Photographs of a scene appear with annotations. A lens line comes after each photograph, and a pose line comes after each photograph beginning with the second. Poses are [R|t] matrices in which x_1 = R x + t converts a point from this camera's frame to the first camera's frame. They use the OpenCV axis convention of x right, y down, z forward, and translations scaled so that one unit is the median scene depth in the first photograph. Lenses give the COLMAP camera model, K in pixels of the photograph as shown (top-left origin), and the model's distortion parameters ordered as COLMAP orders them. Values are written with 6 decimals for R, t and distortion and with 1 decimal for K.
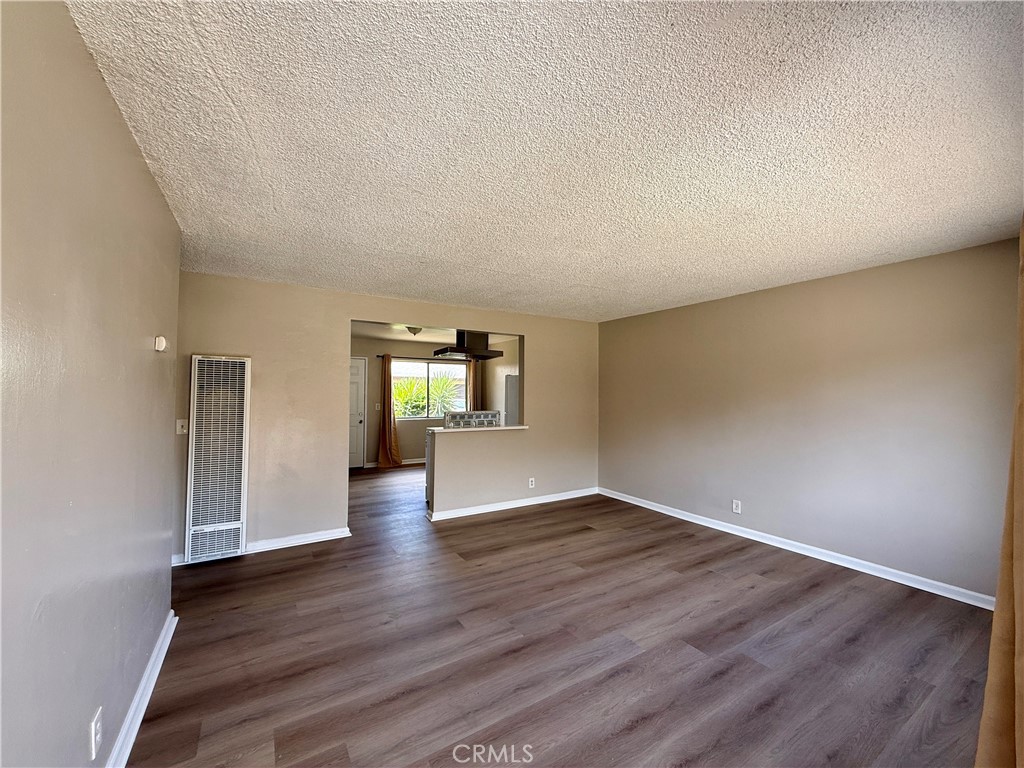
lens RADIAL K [[407.5, 0, 506.7], [0, 407.5, 385.5], [0, 0, 1]] dist [-0.000408, 0.000046]
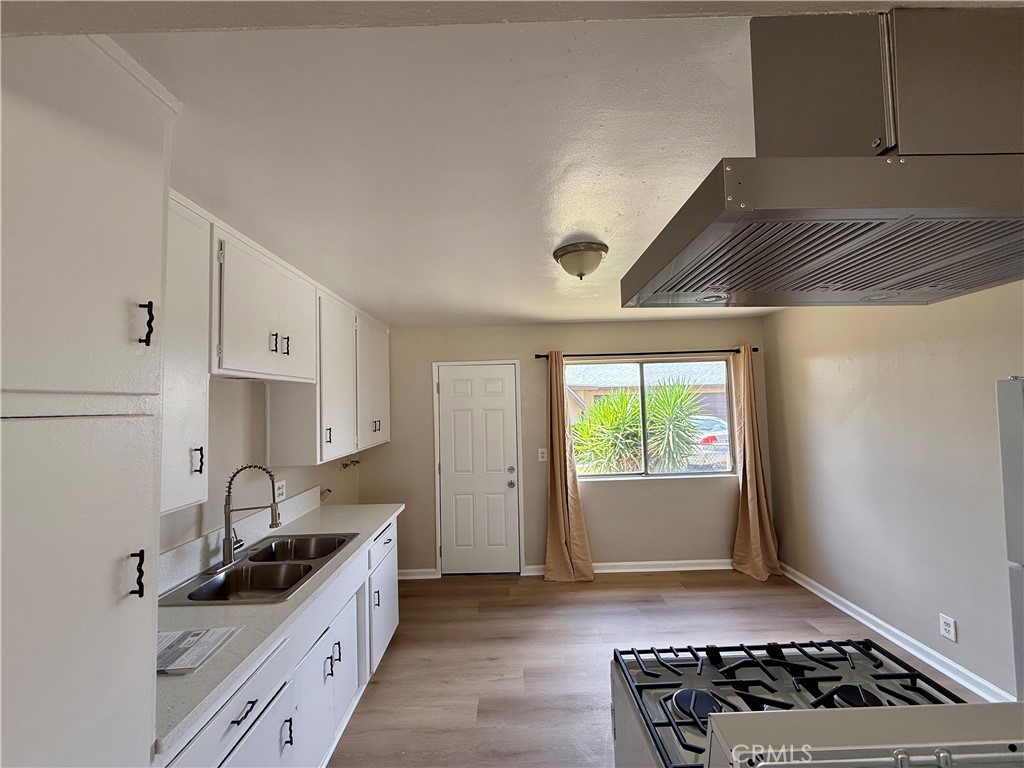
lens RADIAL K [[407.5, 0, 510.6], [0, 407.5, 385.8], [0, 0, 1]] dist [-0.000408, 0.000046]
pose [[0.858683, -0.049434, -0.510118, -0.198198], [0.039134, 0.998756, -0.030911, -0.047021], [0.511011, 0.006580, 0.859549, 1.253126]]
